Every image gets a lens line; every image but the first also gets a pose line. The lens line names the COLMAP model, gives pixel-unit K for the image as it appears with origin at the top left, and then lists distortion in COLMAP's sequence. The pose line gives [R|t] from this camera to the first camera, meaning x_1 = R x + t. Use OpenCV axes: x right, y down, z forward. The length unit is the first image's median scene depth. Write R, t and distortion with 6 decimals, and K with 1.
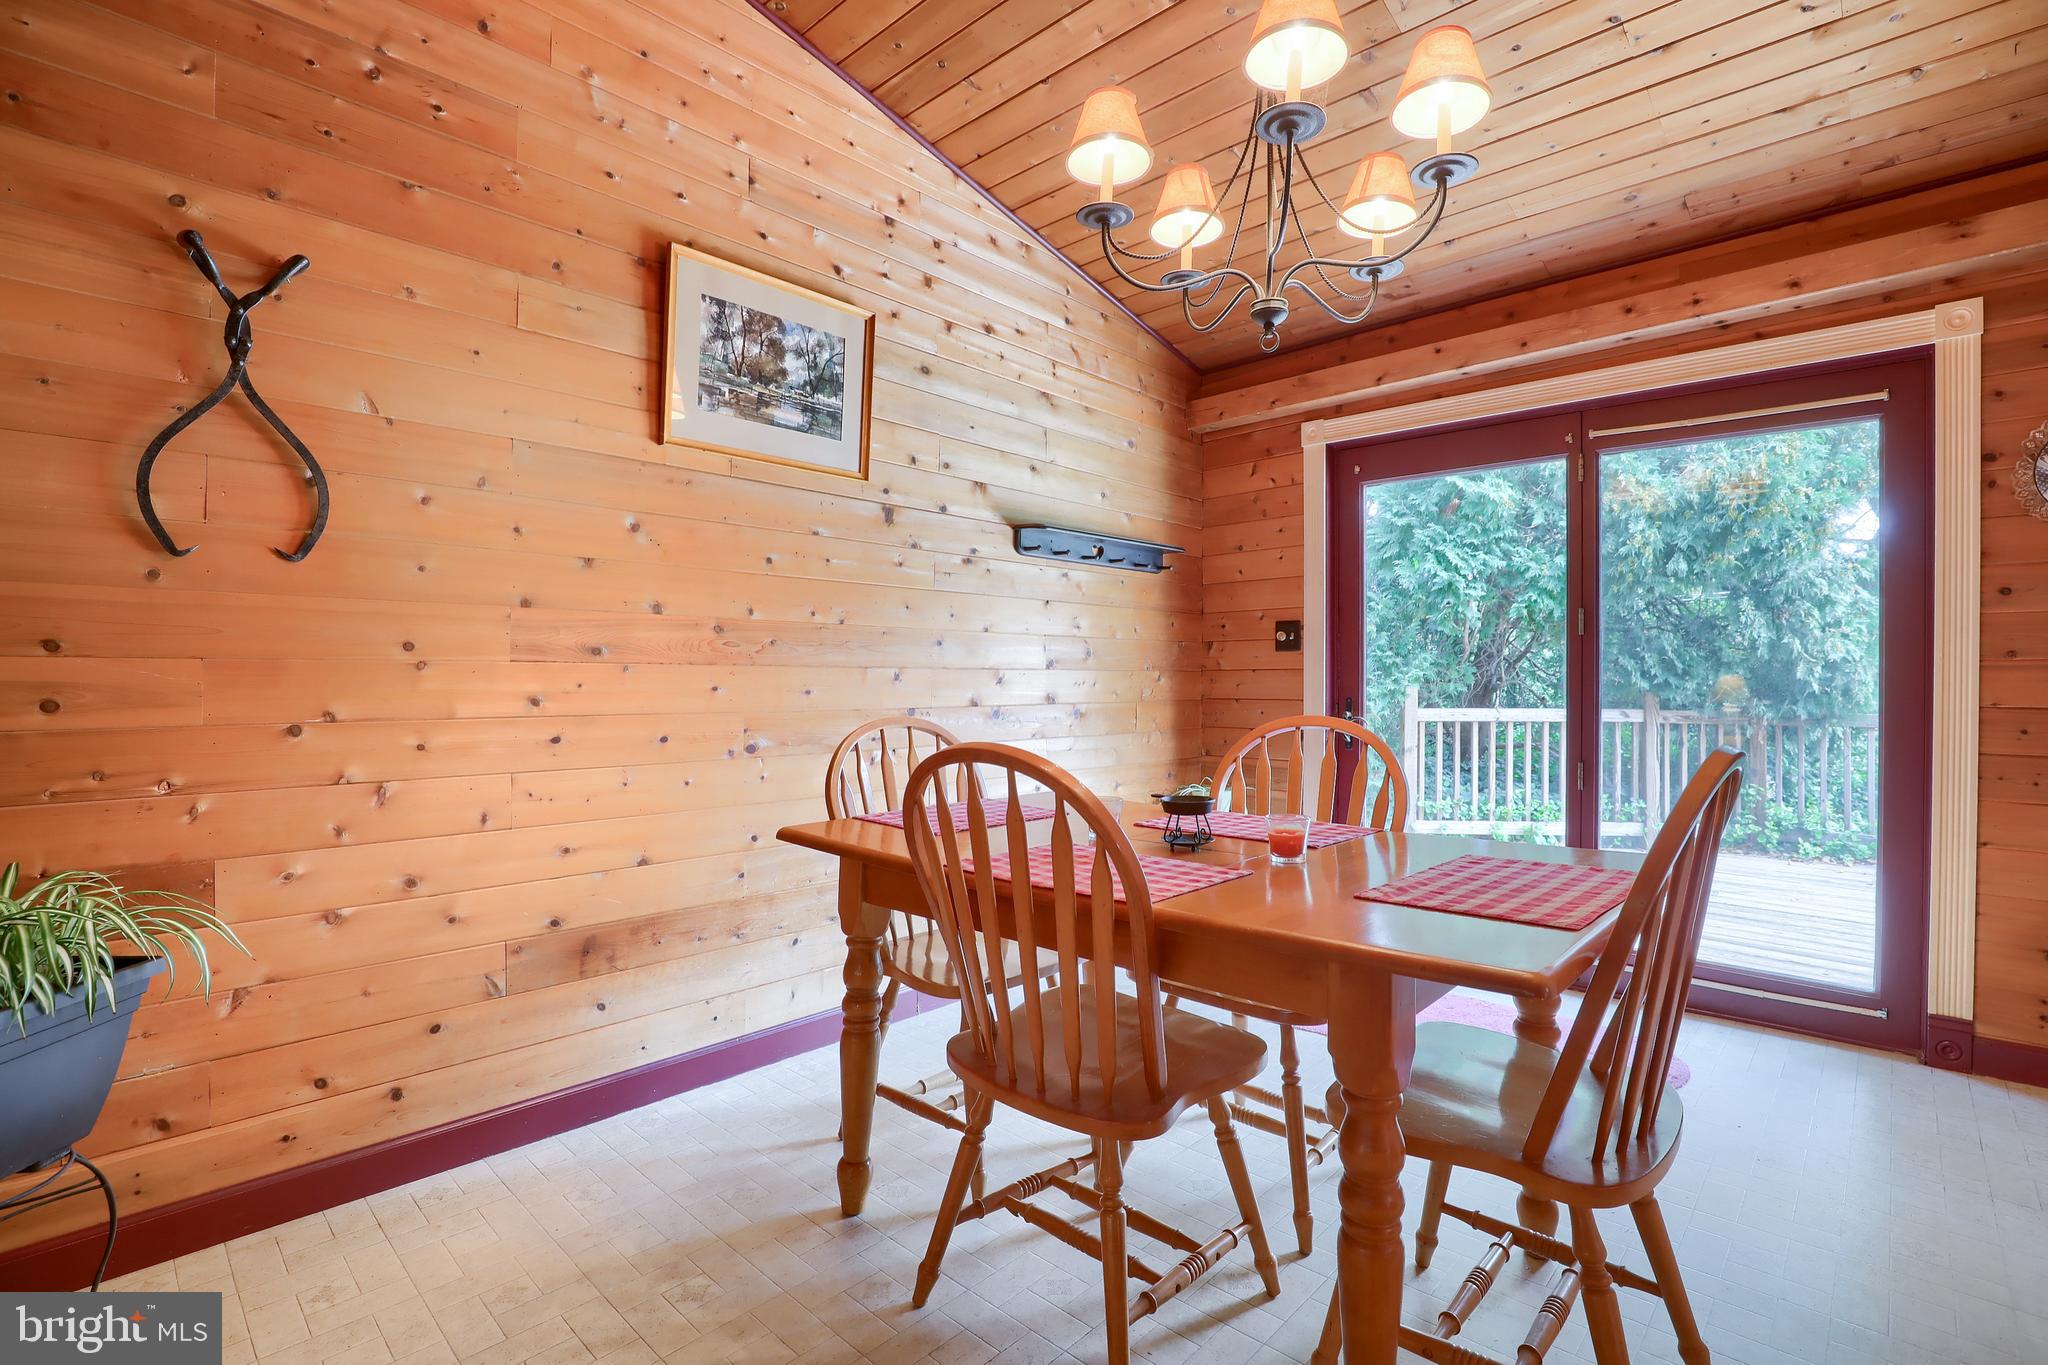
lens RADIAL K [[958.6, 0, 1008.2], [0, 958.6, 679.9], [0, 0, 1]] dist [-0.023469, 0.000687]
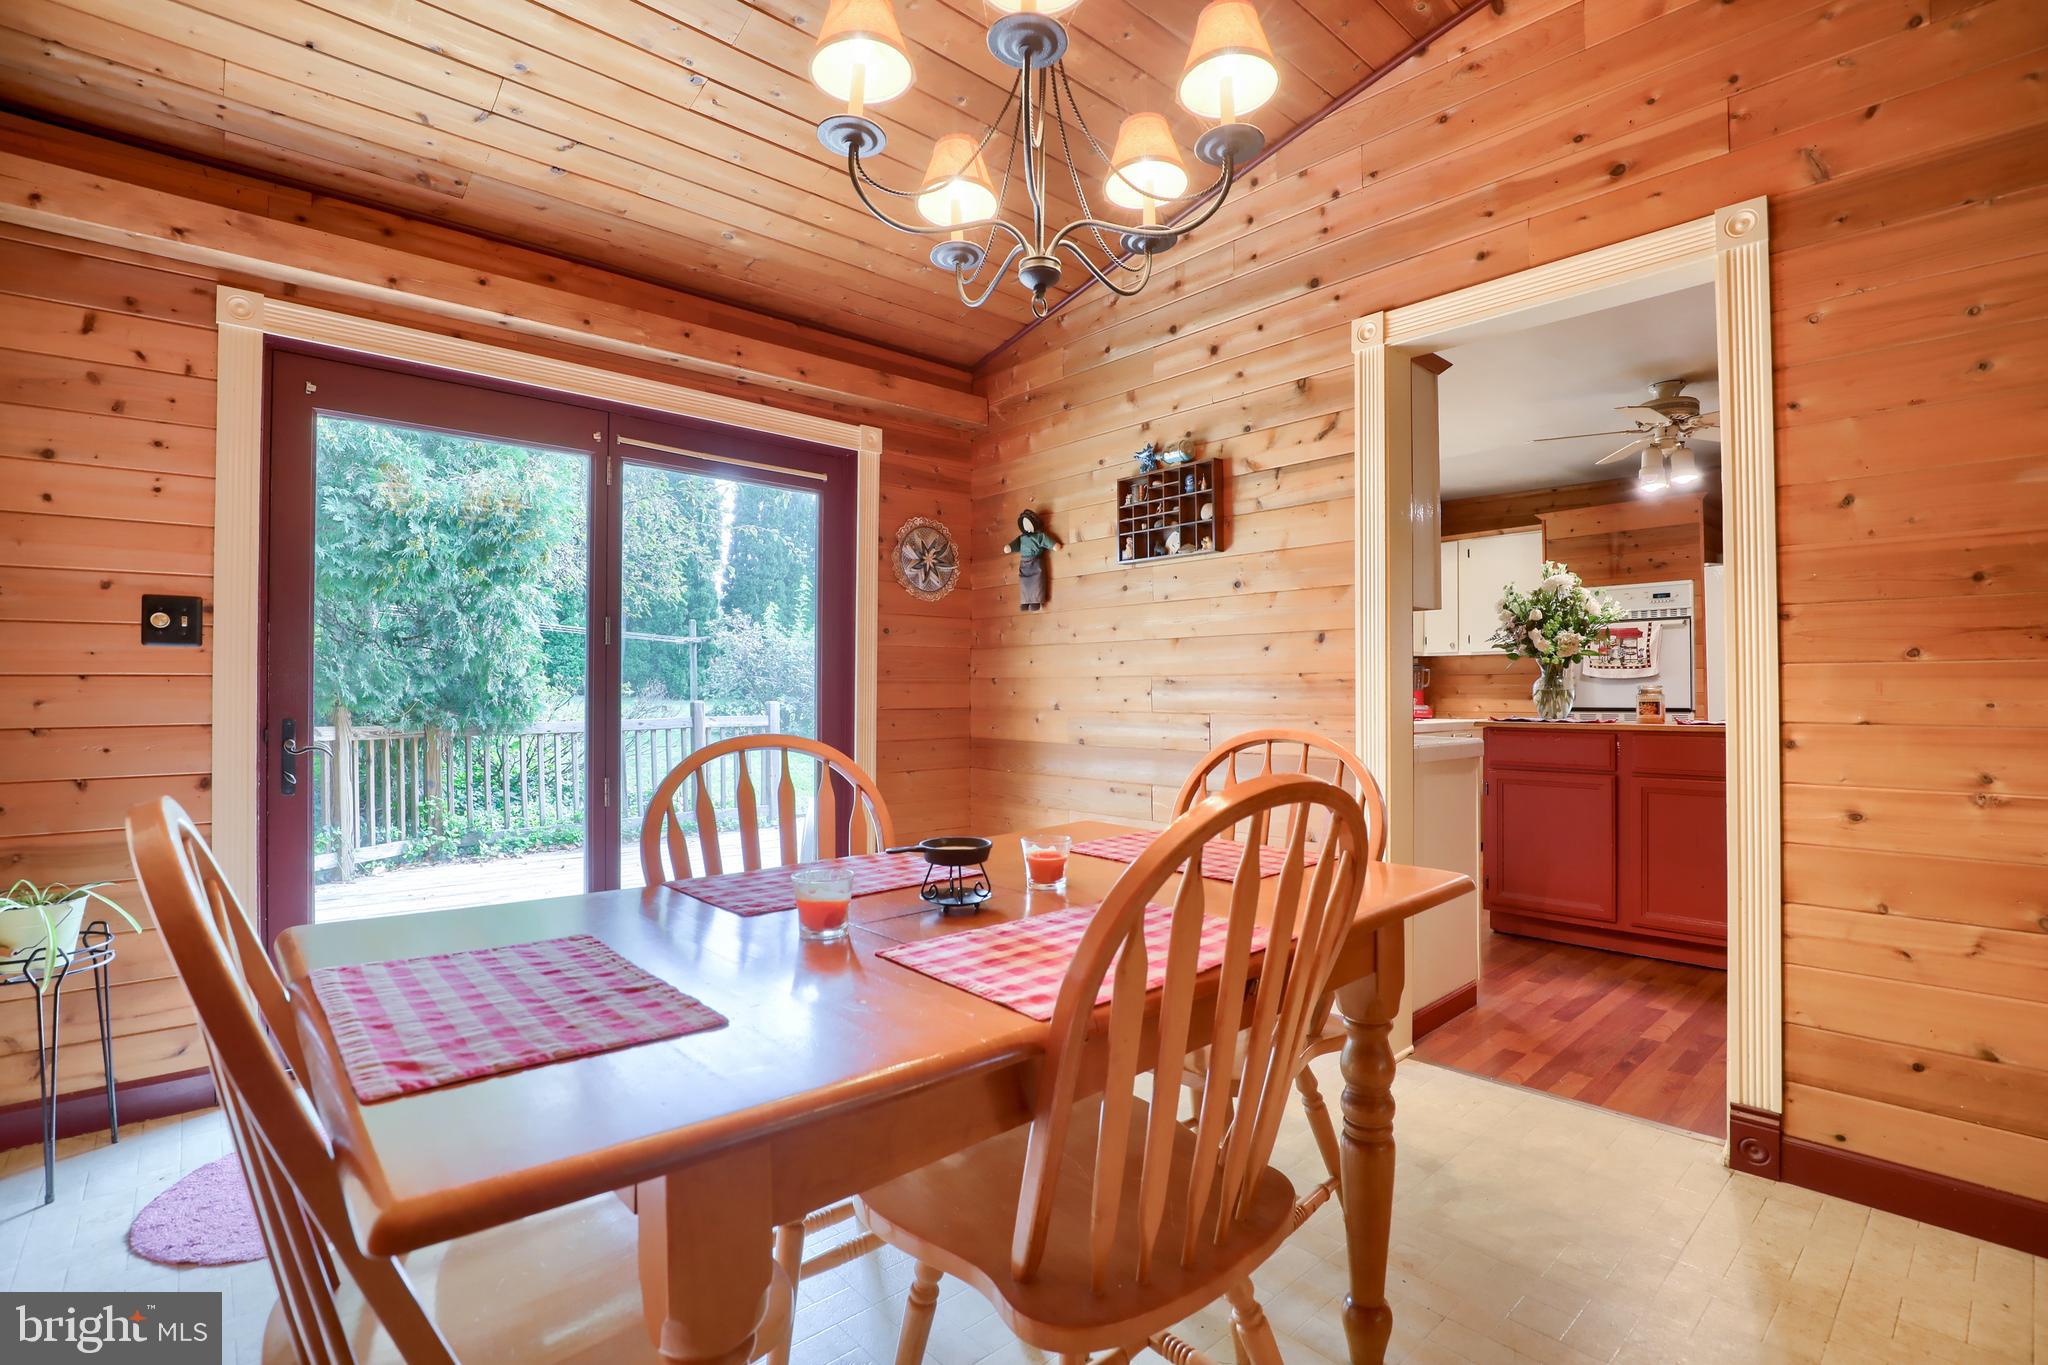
lens RADIAL K [[969.7, 0, 984.9], [0, 969.7, 689.3], [0, 0, 1]] dist [-0.013556, 0.000253]
pose [[0.076554, 0.003215, 0.997060, -0.401115], [0.004604, 0.999983, -0.003578, 0.003519], [-0.997055, 0.004865, 0.076538, 0.636581]]
